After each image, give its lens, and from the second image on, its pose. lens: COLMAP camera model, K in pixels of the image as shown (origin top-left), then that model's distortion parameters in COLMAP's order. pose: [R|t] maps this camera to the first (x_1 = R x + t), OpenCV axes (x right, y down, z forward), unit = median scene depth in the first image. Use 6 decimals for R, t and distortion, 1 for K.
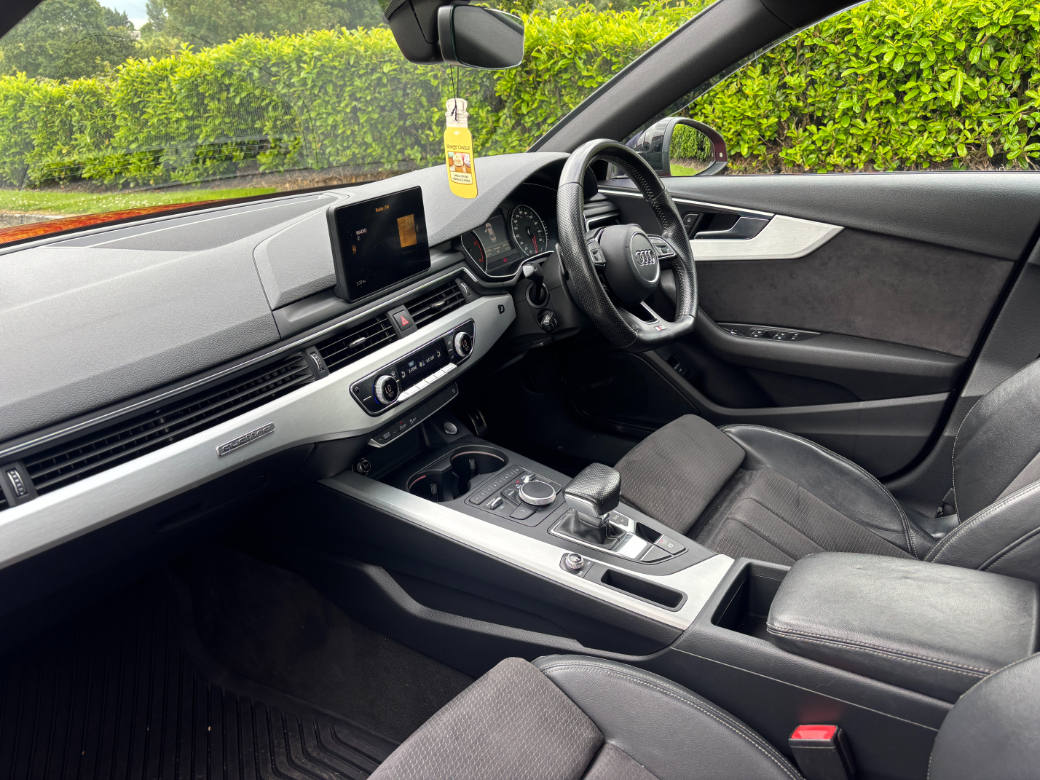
lens RADIAL K [[789.2, 0, 520.4], [0, 789.2, 387.2], [0, 0, 1]] dist [0.032194, -0.042884]
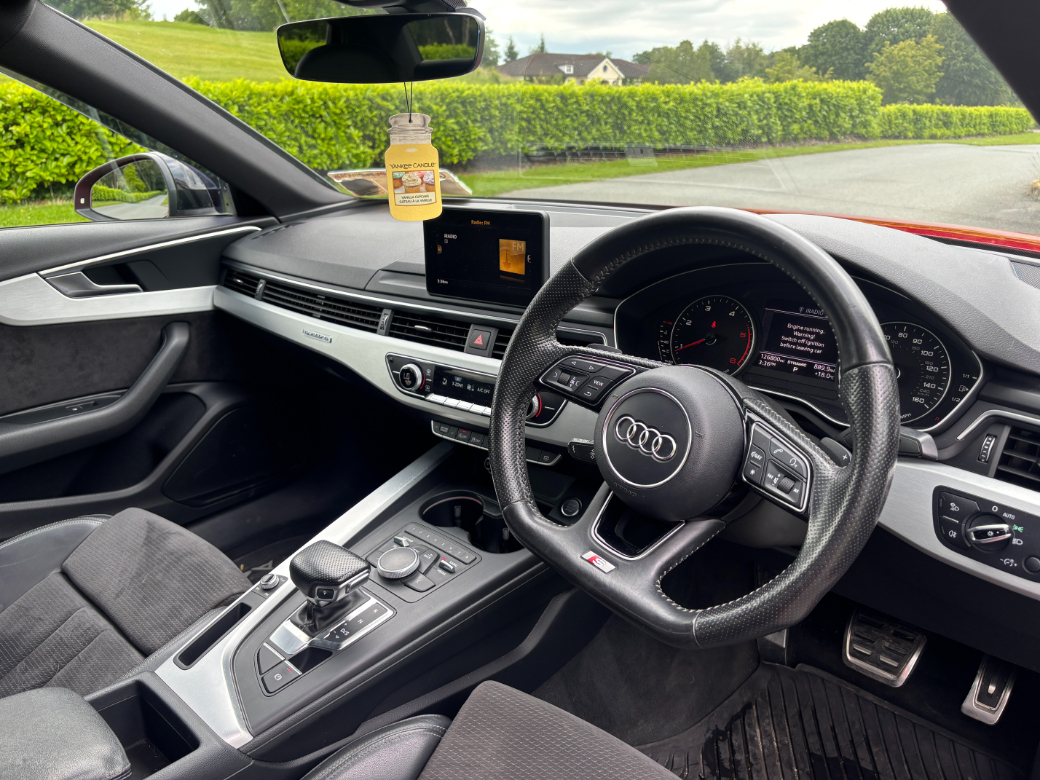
lens RADIAL K [[789.2, 0, 516.1], [0, 789.2, 389.6], [0, 0, 1]] dist [0.032194, -0.042884]
pose [[-0.131398, 0.389900, -0.911434, 0.771121], [-0.343424, 0.844570, 0.410806, -0.457714], [0.929943, 0.366988, 0.022926, 1.070863]]
